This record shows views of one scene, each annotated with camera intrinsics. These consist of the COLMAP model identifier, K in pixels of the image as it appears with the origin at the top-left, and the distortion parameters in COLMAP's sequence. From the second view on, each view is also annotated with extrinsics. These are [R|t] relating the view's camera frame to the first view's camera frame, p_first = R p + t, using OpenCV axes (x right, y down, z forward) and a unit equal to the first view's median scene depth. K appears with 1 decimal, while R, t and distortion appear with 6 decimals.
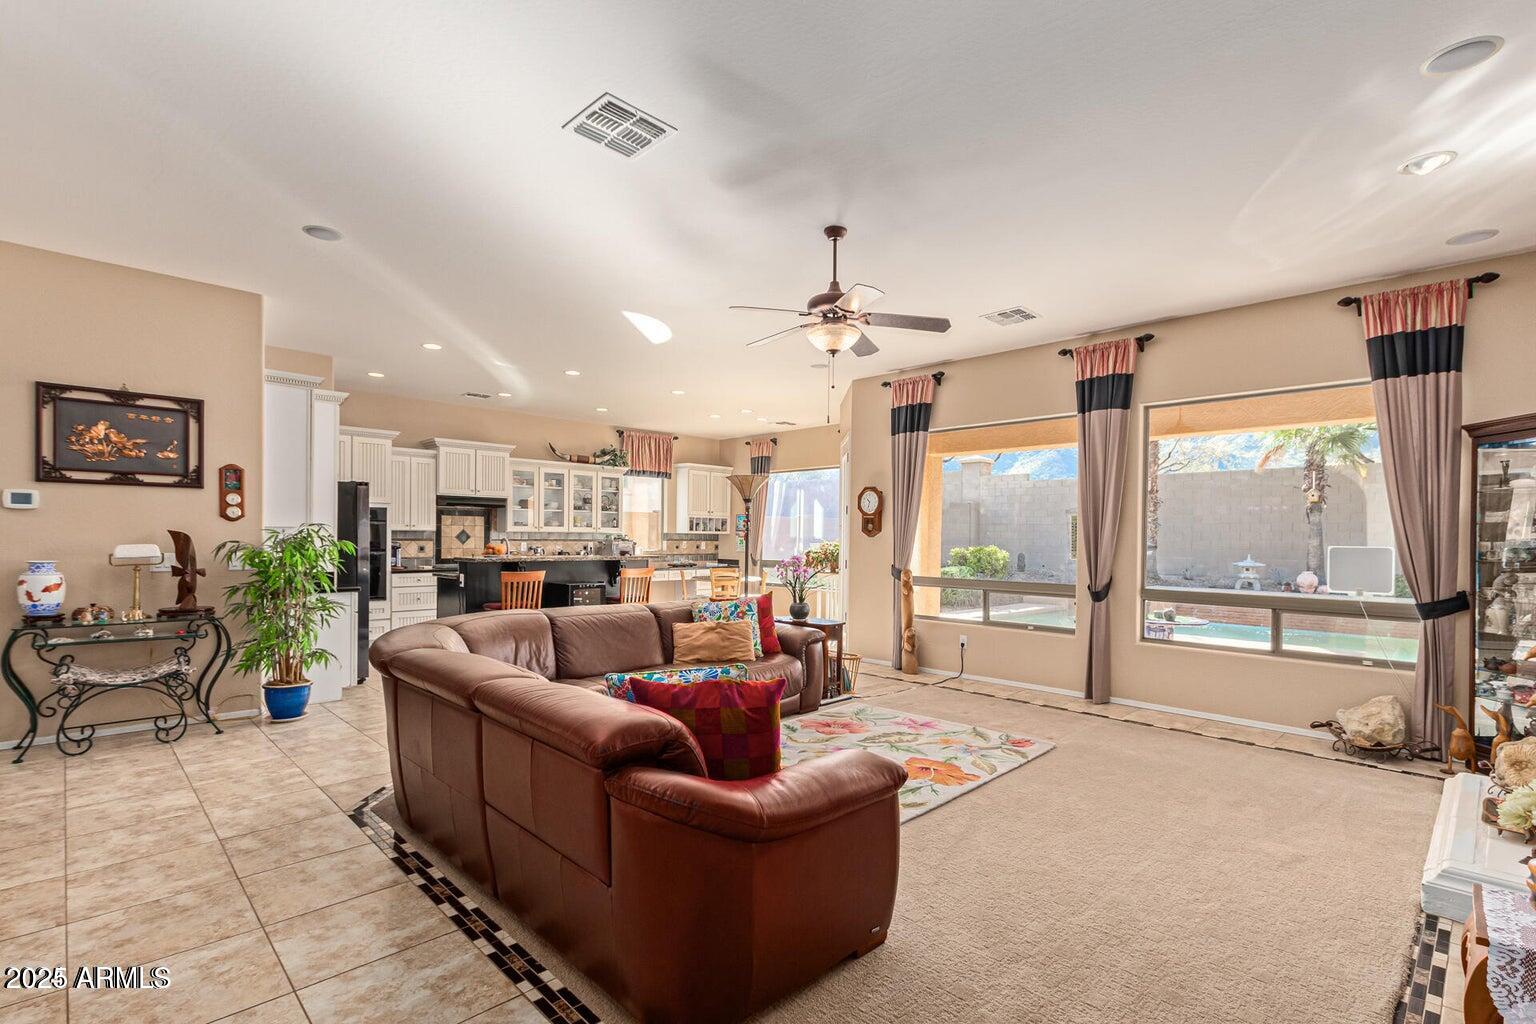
lens RADIAL K [[705.6, 0, 766.2], [0, 705.6, 537.1], [0, 0, 1]] dist [0.007802, -0.003001]
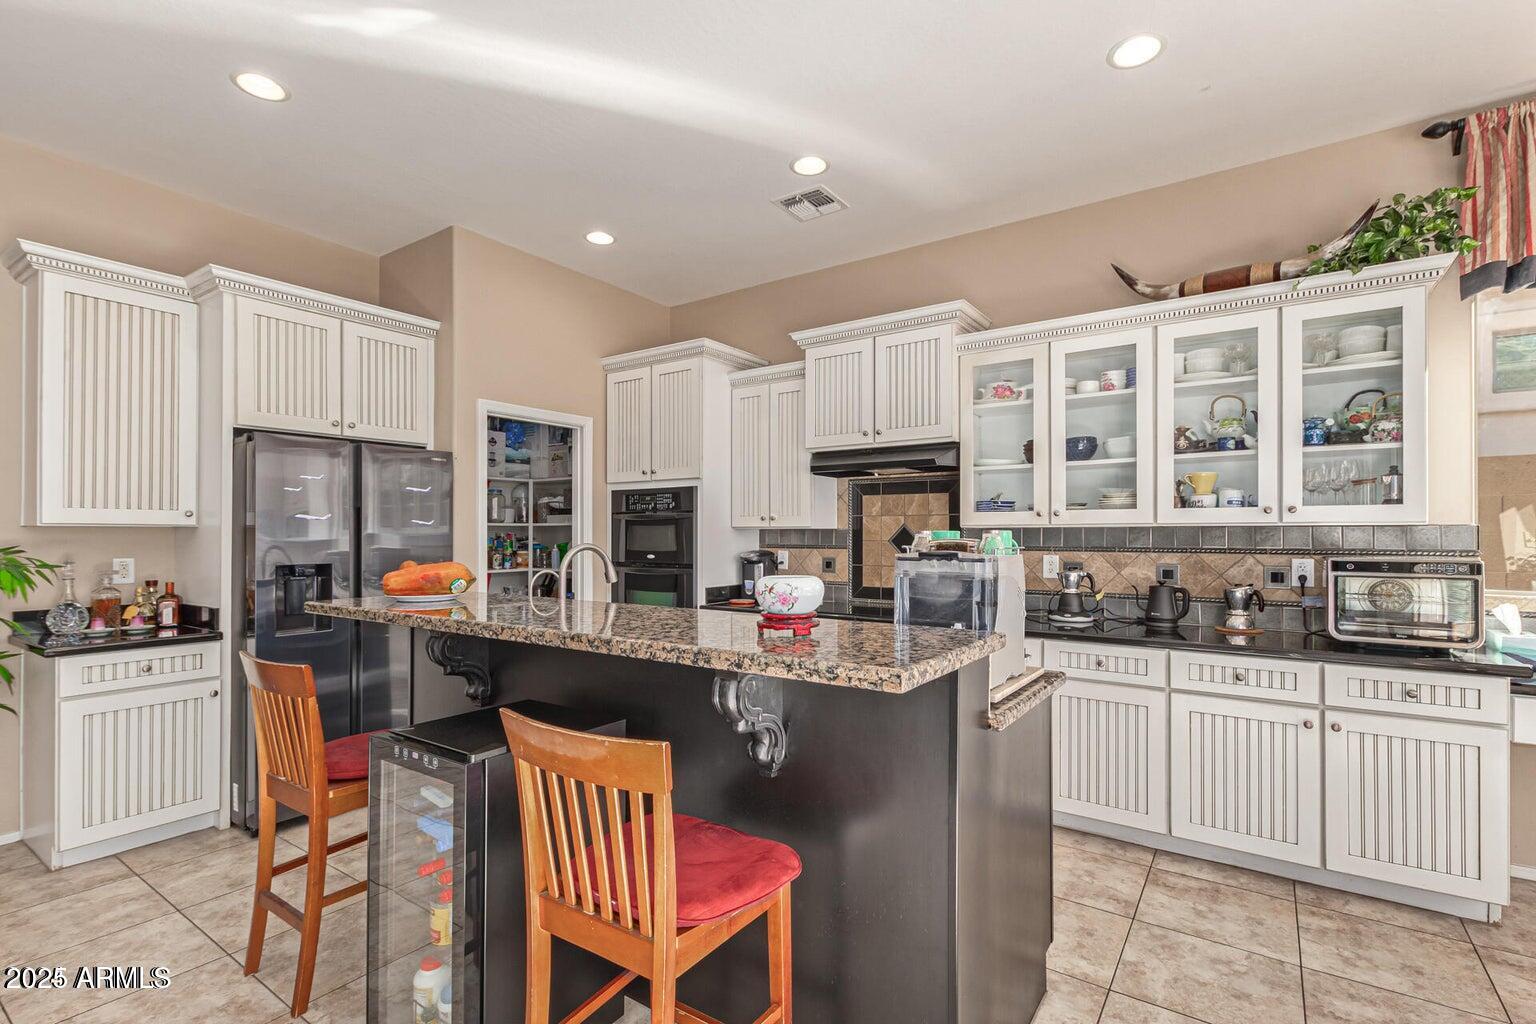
lens RADIAL K [[705.6, 0, 765.5], [0, 705.6, 533.9], [0, 0, 1]] dist [0.007802, -0.003001]
pose [[0.183959, -0.011028, -0.982872, -0.003542], [-0.000032, 0.999937, -0.011225, 0.000307], [0.982934, 0.002096, 0.183947, 0.809981]]
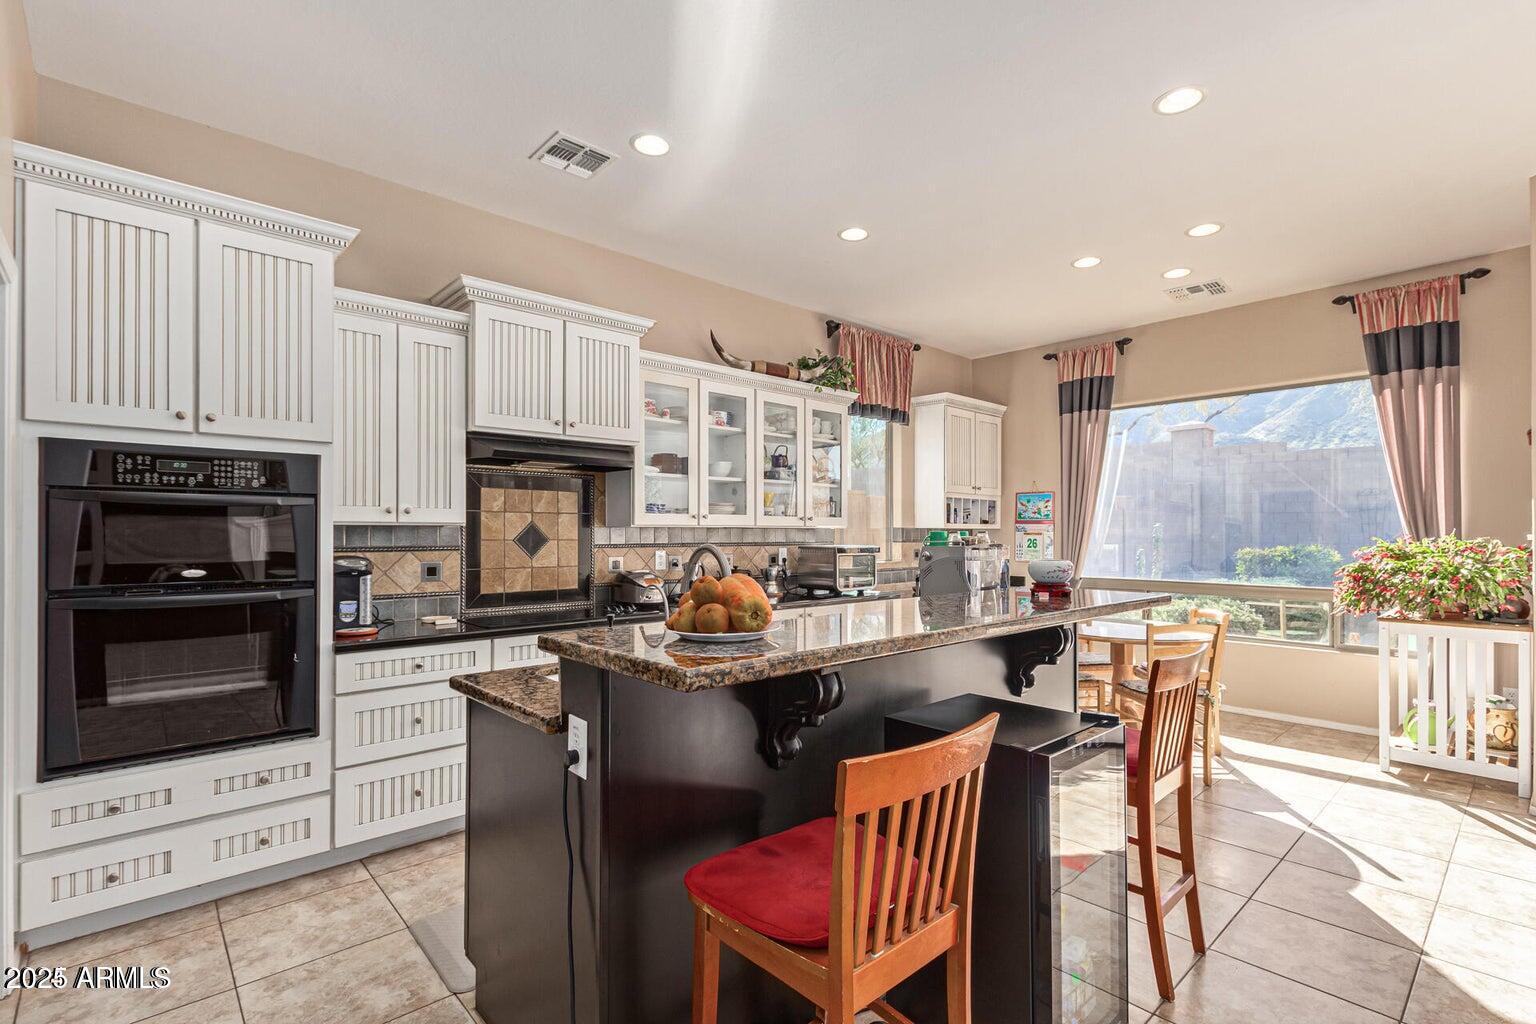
lens RADIAL K [[705.6, 0, 766.2], [0, 705.6, 526.8], [0, 0, 1]] dist [0.007802, -0.003001]
pose [[0.999139, -0.007012, -0.040886, -0.266935], [0.006658, 0.999939, -0.008796, -0.003339], [0.040946, 0.008516, 0.999125, 0.575529]]
